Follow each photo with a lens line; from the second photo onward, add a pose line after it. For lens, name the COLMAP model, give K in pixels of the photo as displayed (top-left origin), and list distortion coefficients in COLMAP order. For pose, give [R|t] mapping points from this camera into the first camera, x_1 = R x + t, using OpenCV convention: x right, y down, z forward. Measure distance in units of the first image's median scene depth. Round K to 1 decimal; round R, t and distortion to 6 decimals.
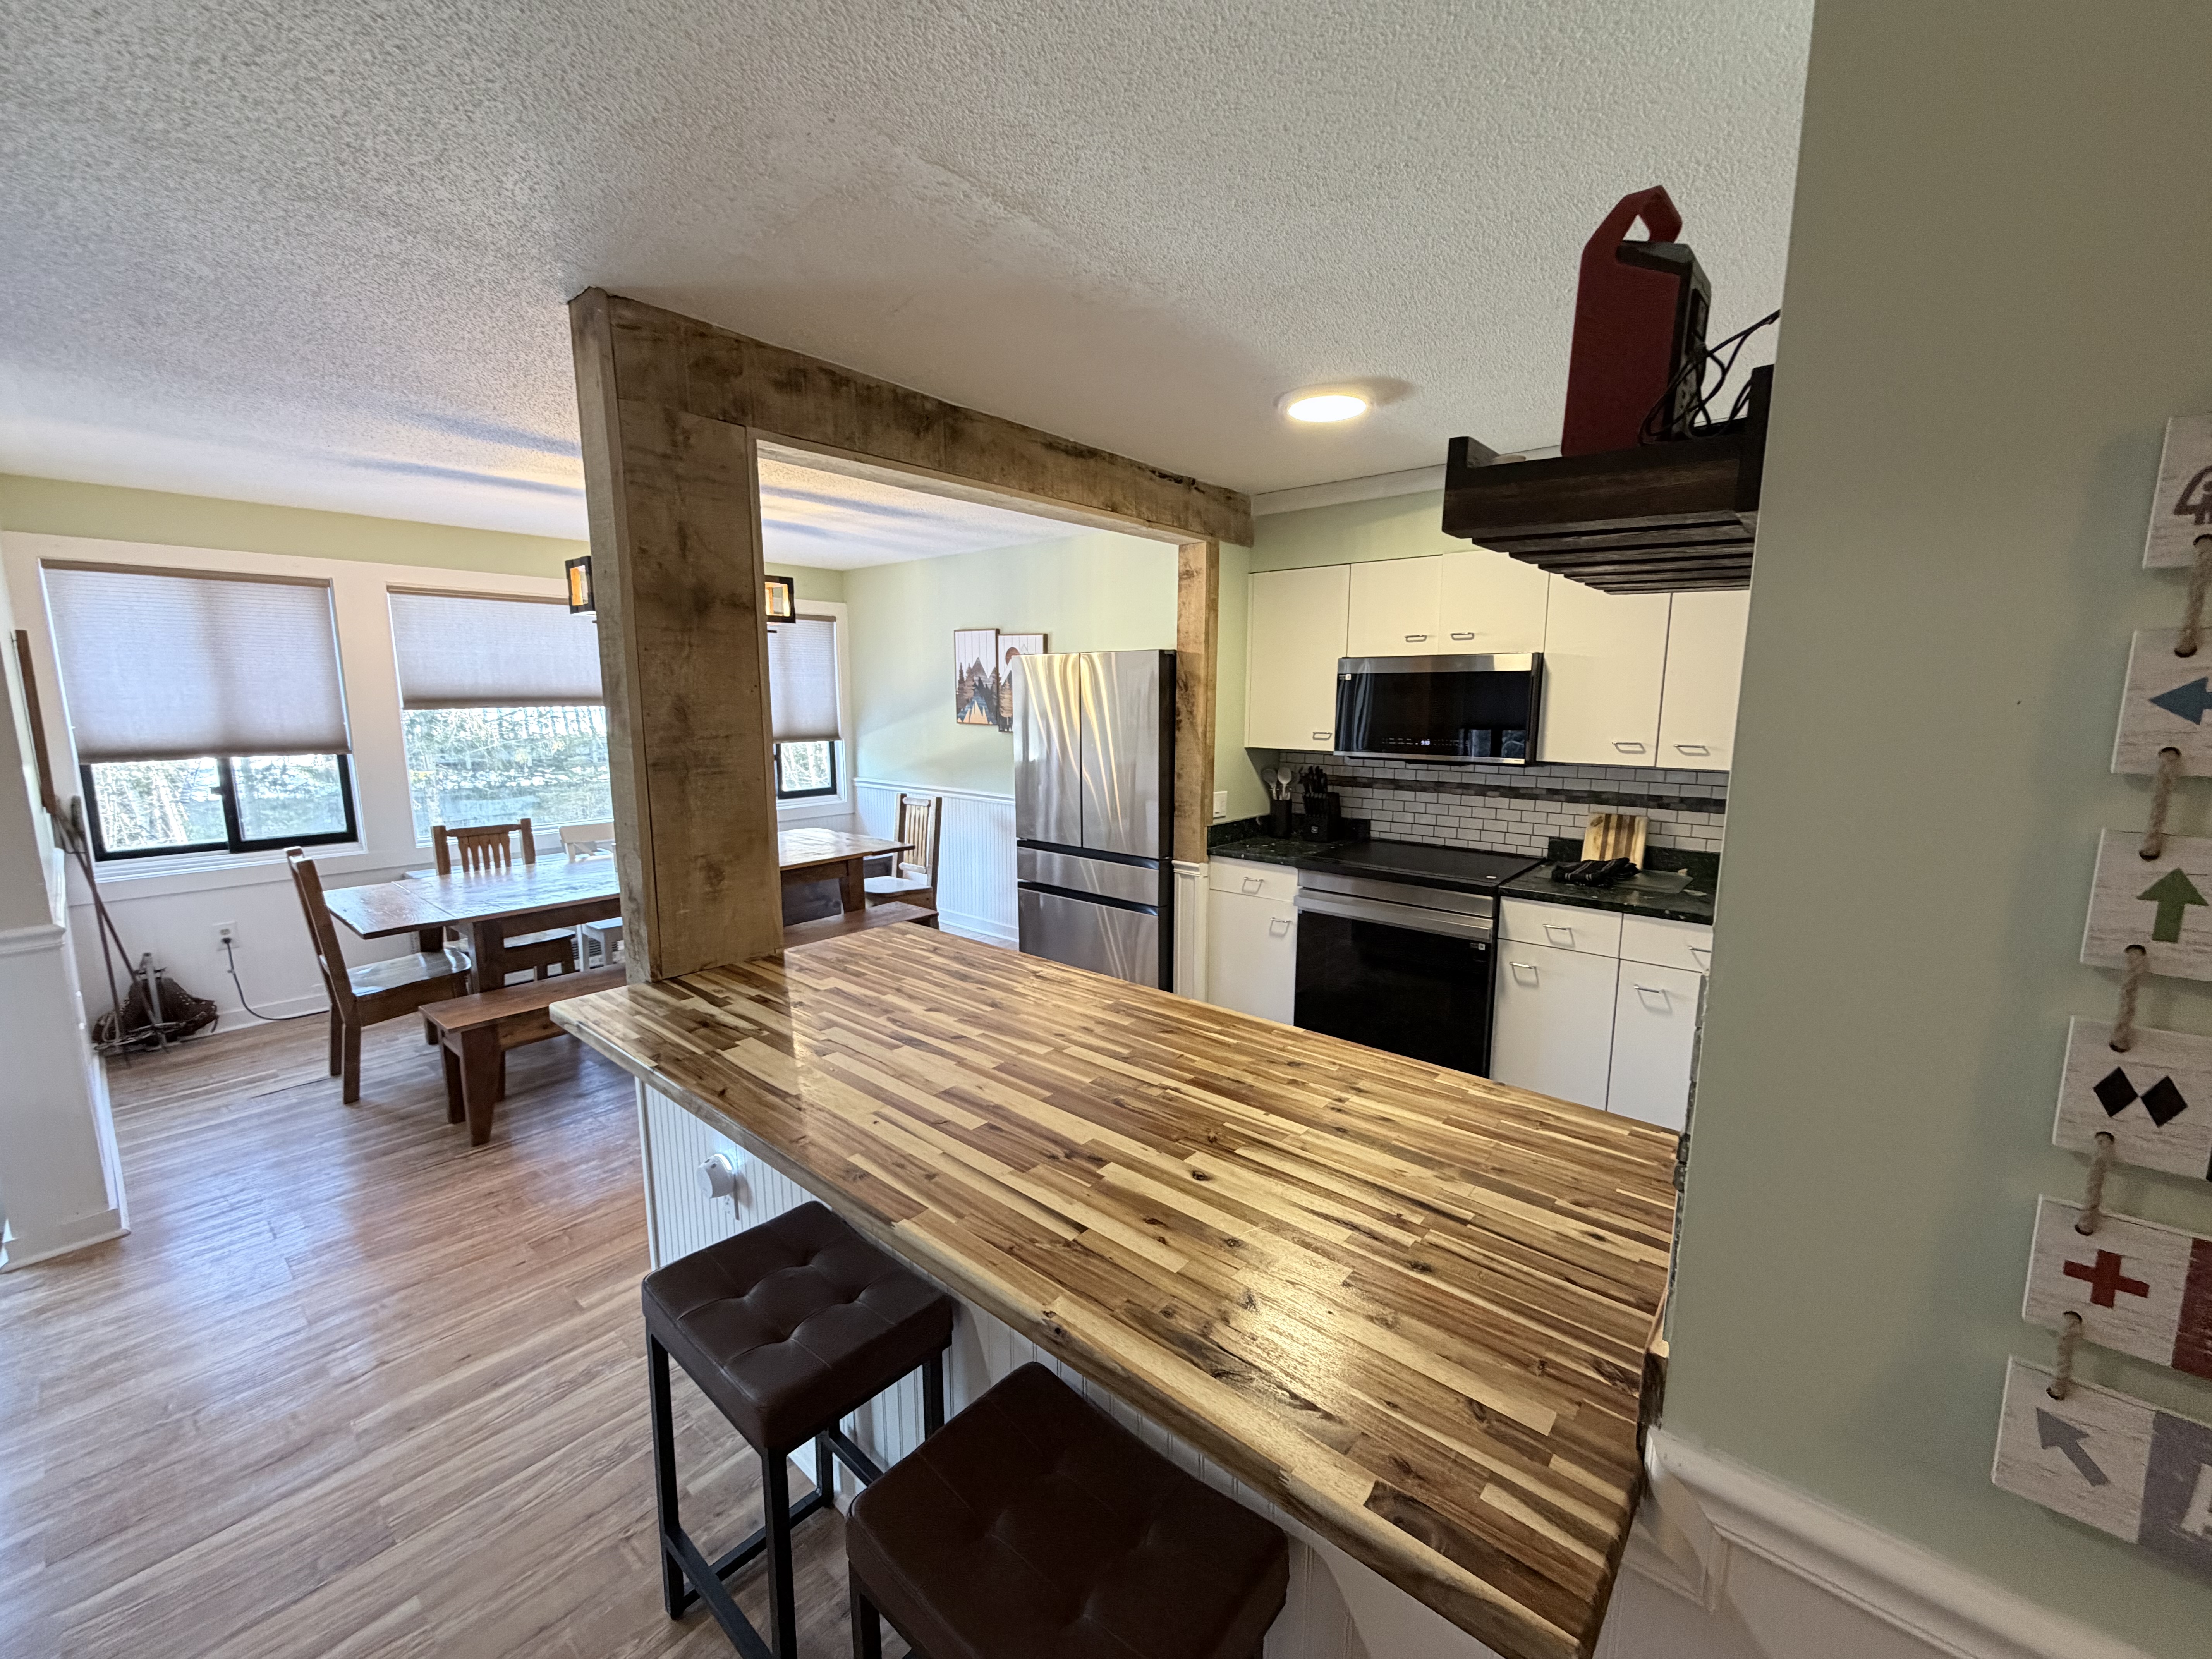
lens RADIAL K [[882.5, 0, 1110.8], [0, 882.5, 829.7], [0, 0, 1]] dist [0.003593, -0.001527]
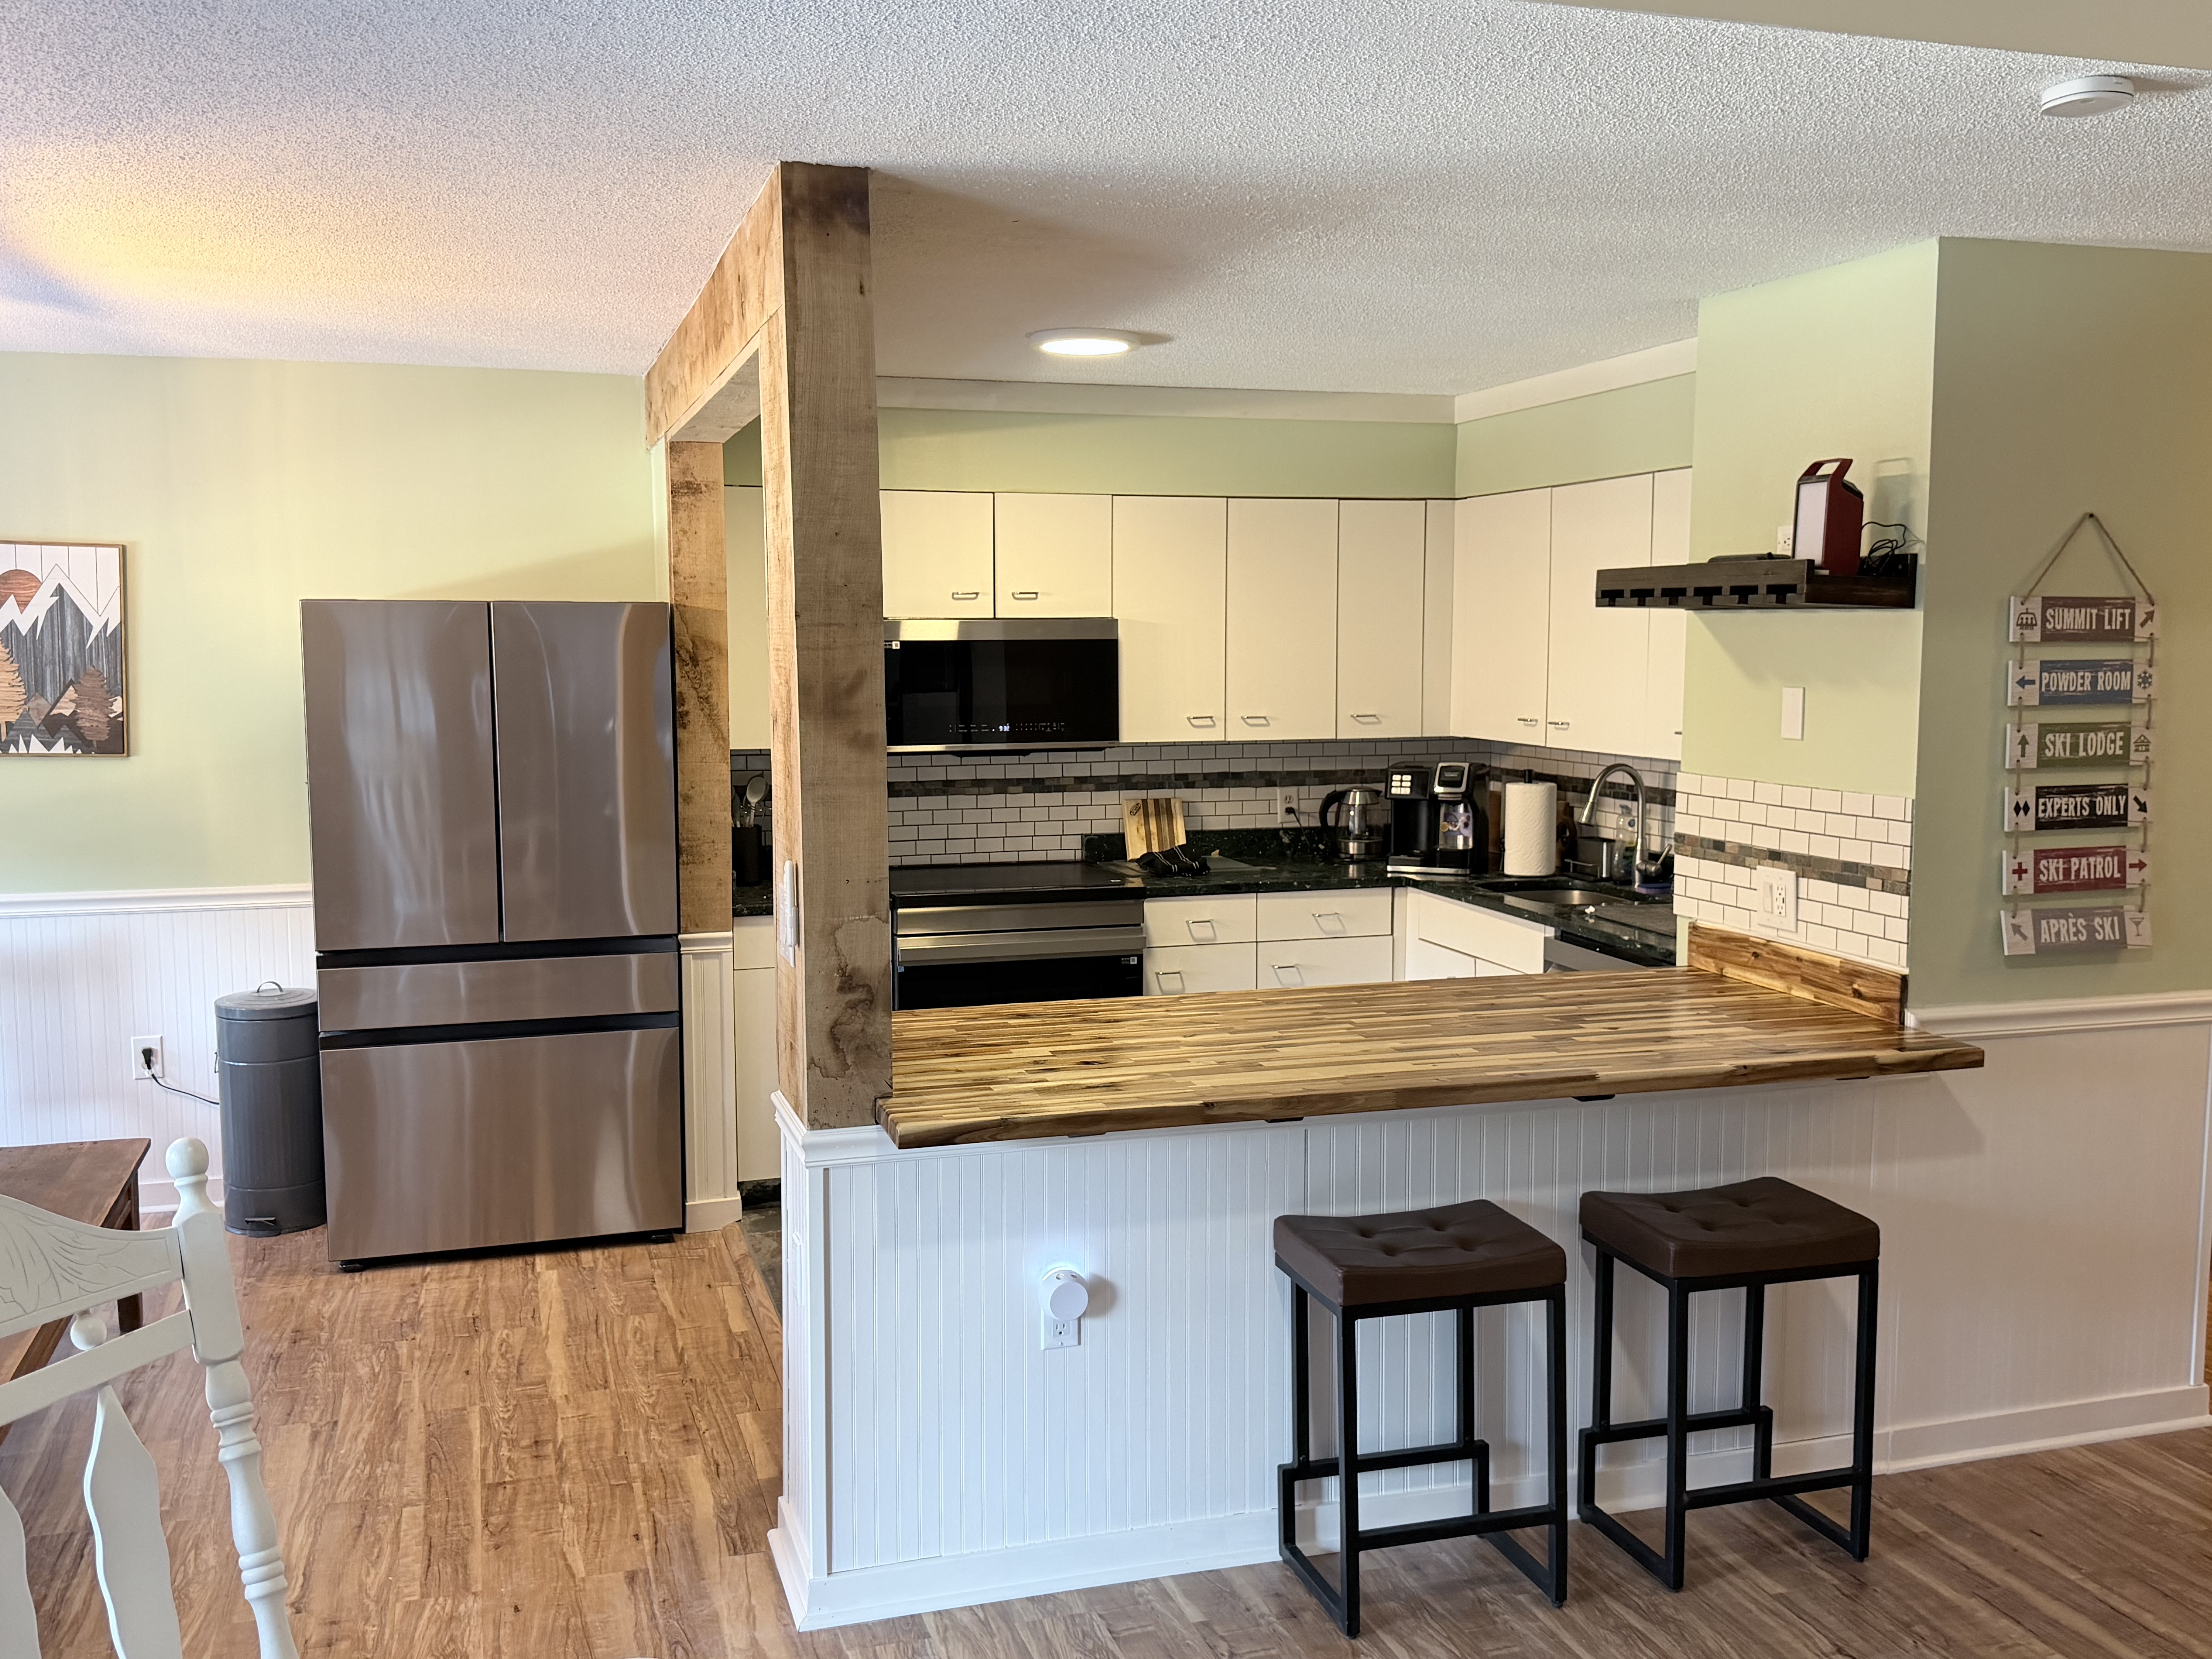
lens RADIAL K [[1981.2, 0, 1102.1], [0, 1981.2, 837.9], [0, 0, 1]] dist [0.130016, -0.251503]
pose [[0.540364, -0.092207, 0.836364, -1.662422], [0.131807, 0.990983, 0.024095, -0.049368], [-0.831044, 0.097219, 0.547645, -0.047189]]
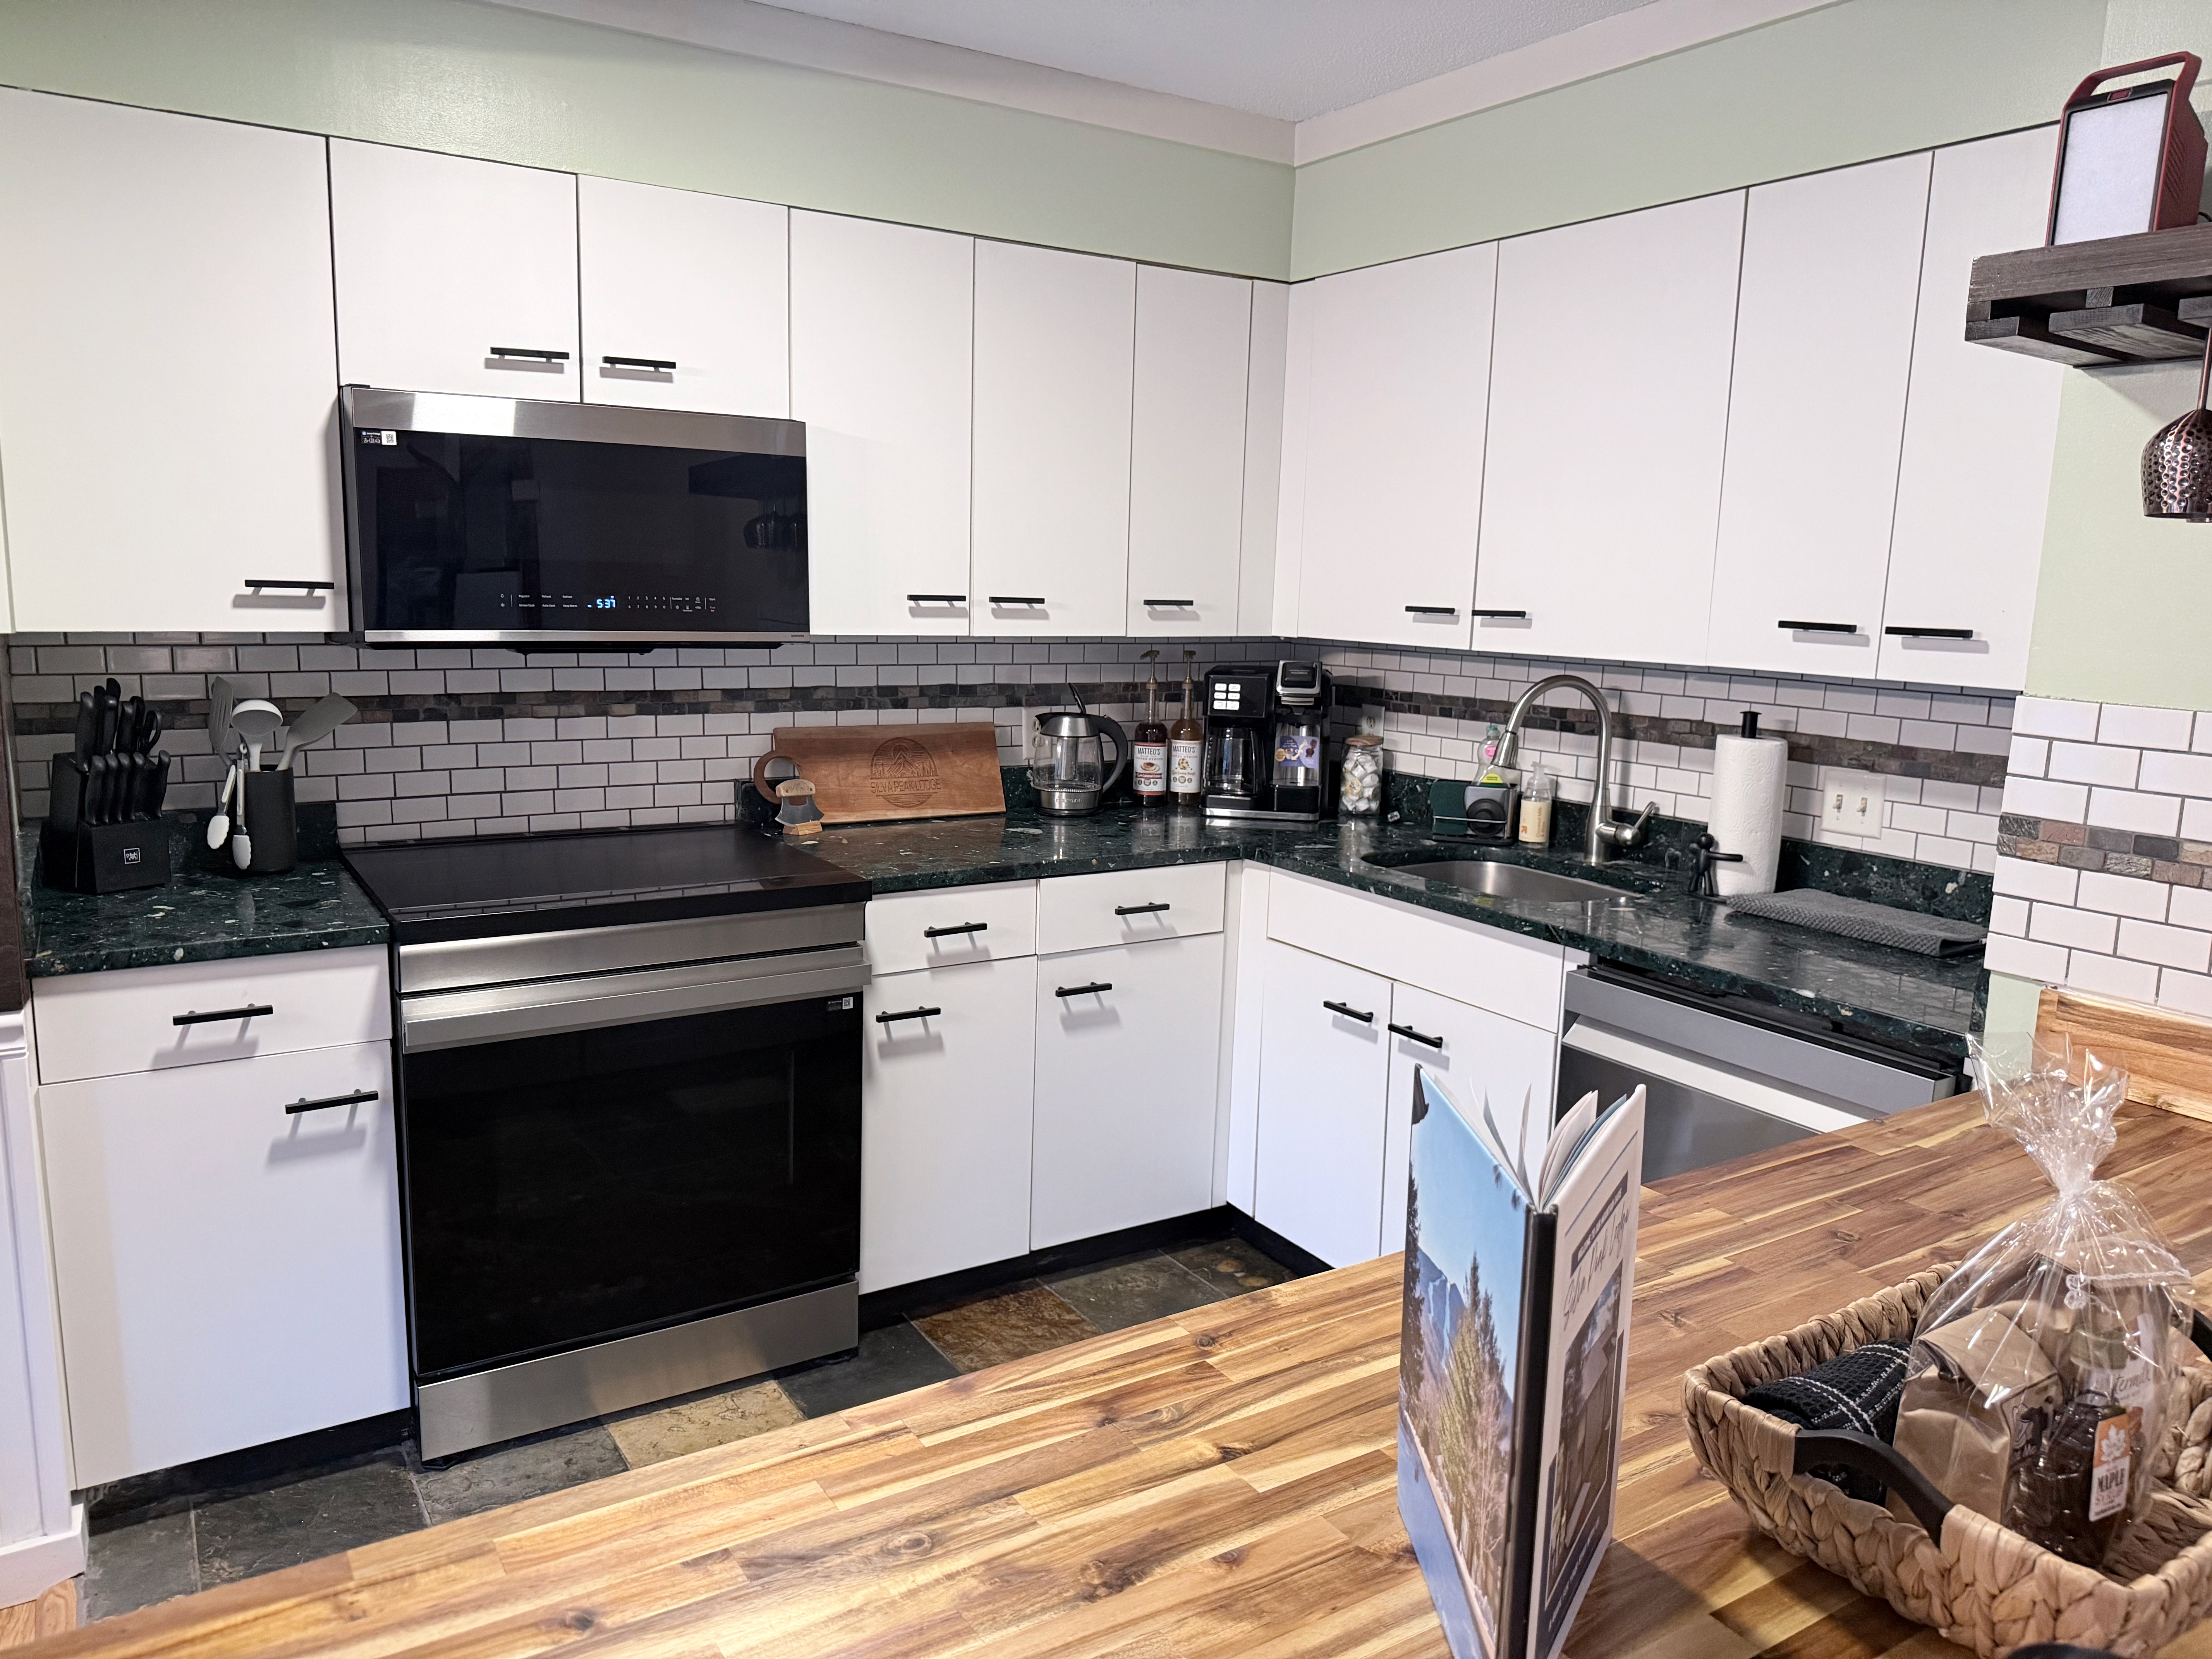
lens RADIAL K [[1552.3, 0, 1108.3], [0, 1552.3, 836.3], [0, 0, 1]] dist [0.061861, -0.081702]
pose [[0.289573, -0.154693, 0.944573, -0.505466], [0.119360, 0.984986, 0.124720, -0.076795], [-0.949685, 0.076629, 0.303689, 0.815970]]
